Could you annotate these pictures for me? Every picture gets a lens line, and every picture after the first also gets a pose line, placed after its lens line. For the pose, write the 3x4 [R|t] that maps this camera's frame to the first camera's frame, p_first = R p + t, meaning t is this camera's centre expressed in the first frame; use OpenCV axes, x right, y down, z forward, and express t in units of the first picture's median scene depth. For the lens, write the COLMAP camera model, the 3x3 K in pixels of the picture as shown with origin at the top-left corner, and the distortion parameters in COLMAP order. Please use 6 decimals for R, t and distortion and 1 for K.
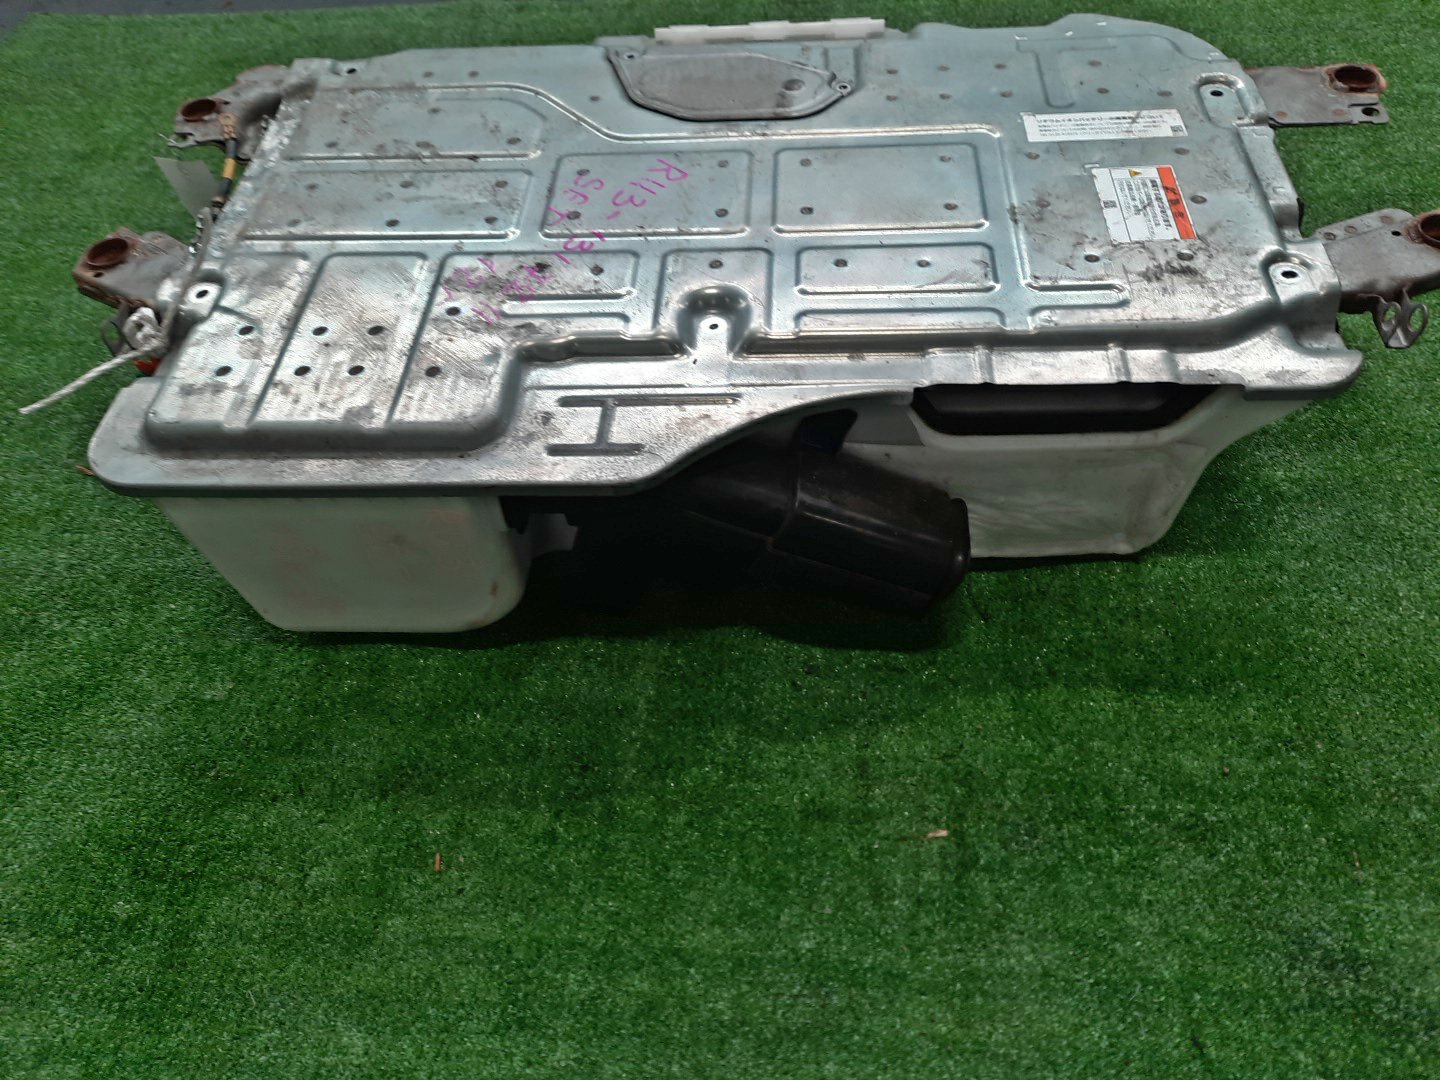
lens RADIAL K [[1062.1, 0, 729.6], [0, 1062.1, 538.6], [0, 0, 1]] dist [0.054664, -0.085699]
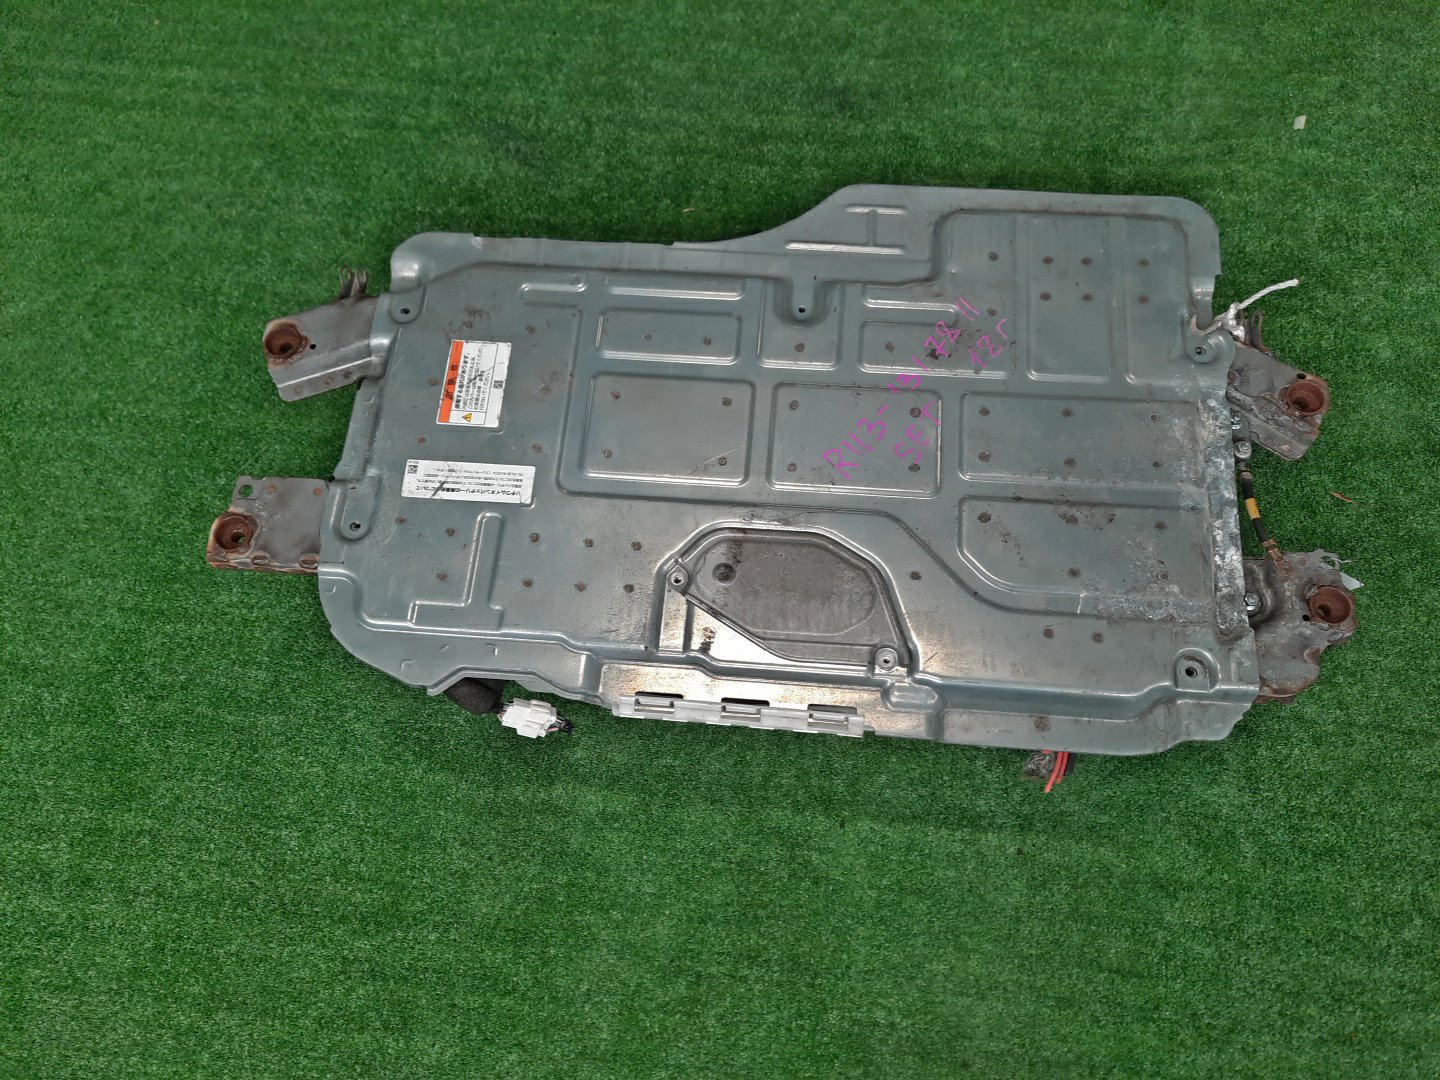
lens RADIAL K [[1062.1, 0, 729.6], [0, 1062.1, 538.6], [0, 0, 1]] dist [0.054664, -0.085699]
pose [[-0.994781, 0.006008, 0.101856, -0.057202], [0.084370, -0.512958, 0.854257, -1.402961], [0.057380, 0.858393, 0.509774, 0.473634]]
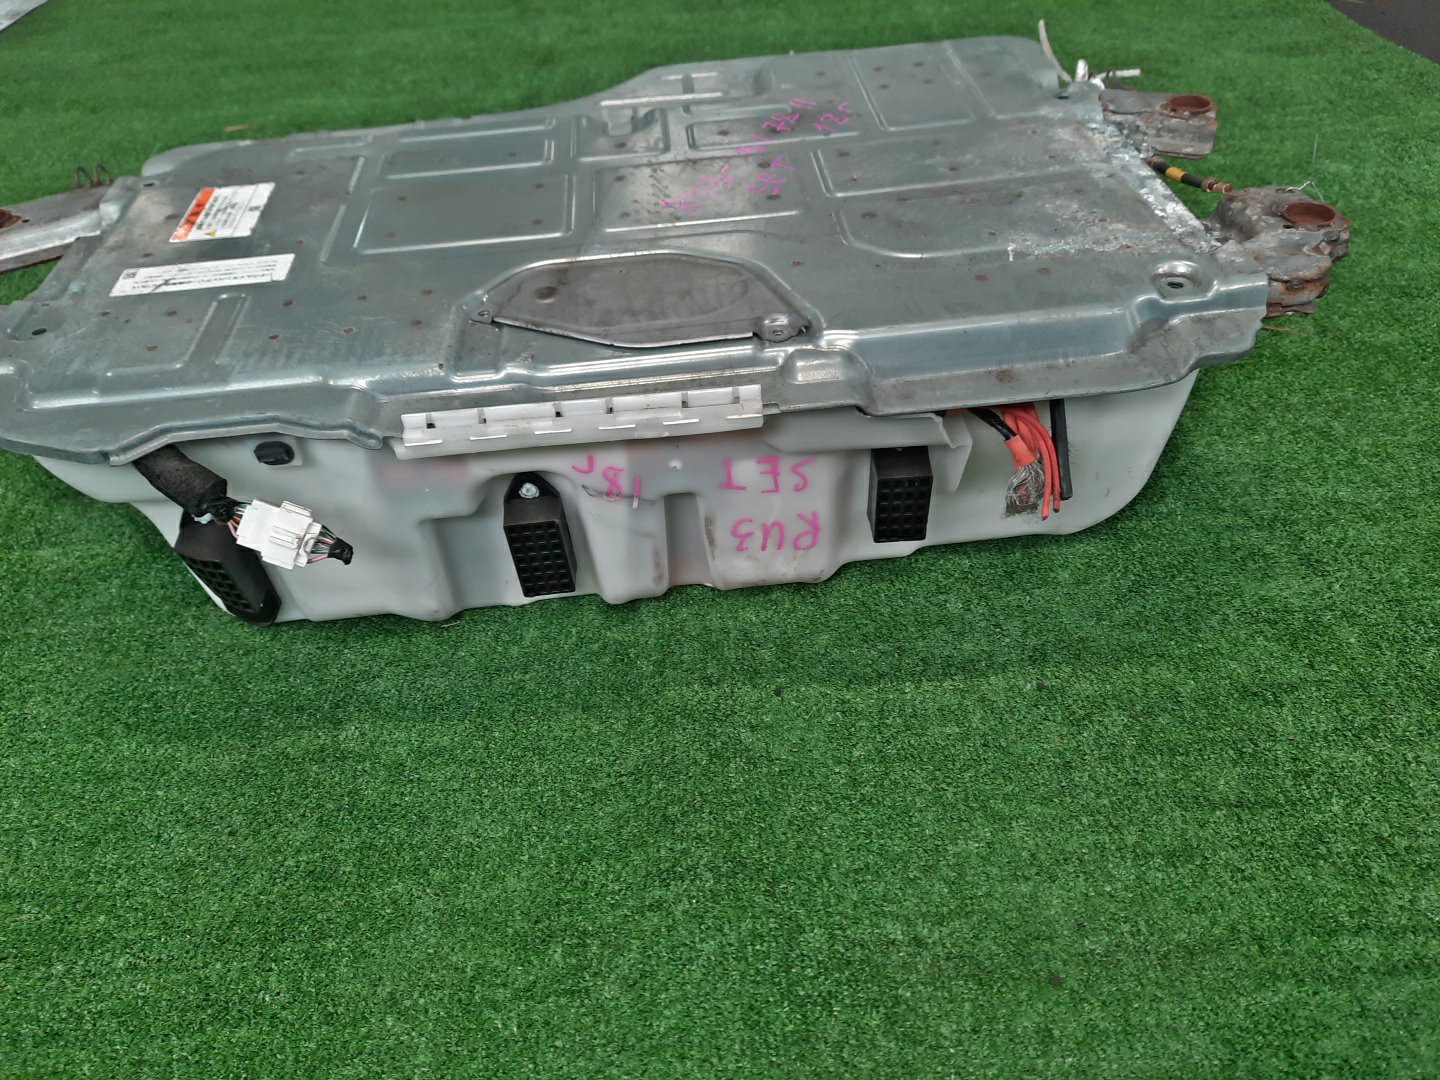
lens RADIAL K [[1062.1, 0, 729.6], [0, 1062.1, 538.6], [0, 0, 1]] dist [0.054664, -0.085699]
pose [[-0.982784, 0.183059, -0.025013, -0.022011], [-0.039051, -0.073484, 0.996532, -1.320437], [0.180586, 0.980352, 0.079368, 1.230678]]
